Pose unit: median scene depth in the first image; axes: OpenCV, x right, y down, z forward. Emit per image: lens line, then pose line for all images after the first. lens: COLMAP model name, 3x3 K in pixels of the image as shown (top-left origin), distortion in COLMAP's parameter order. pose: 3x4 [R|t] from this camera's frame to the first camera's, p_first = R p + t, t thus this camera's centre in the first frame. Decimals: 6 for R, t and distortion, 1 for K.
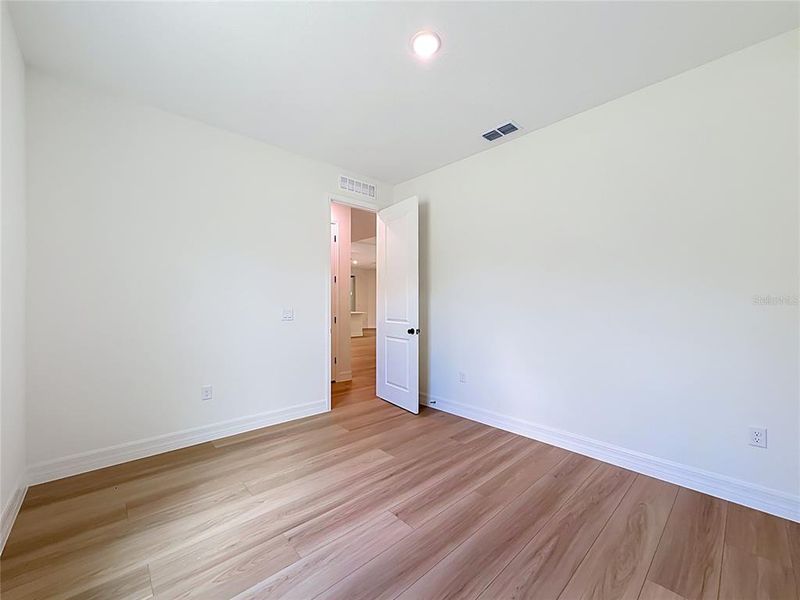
lens RADIAL K [[324.5, 0, 394.8], [0, 324.5, 301.8], [0, 0, 1]] dist [0.000071, -0.000063]
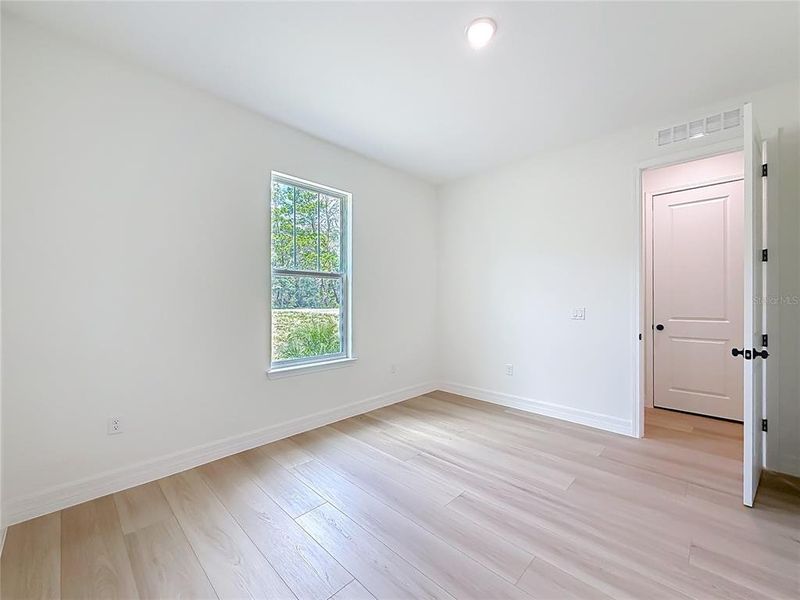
lens RADIAL K [[324.5, 0, 403.0], [0, 324.5, 302.5], [0, 0, 1]] dist [0.000071, -0.000063]
pose [[0.073815, 0.004828, -0.997260, 0.828621], [0.002492, 0.999984, 0.005026, -0.000532], [0.997269, -0.002856, 0.073802, 0.558859]]
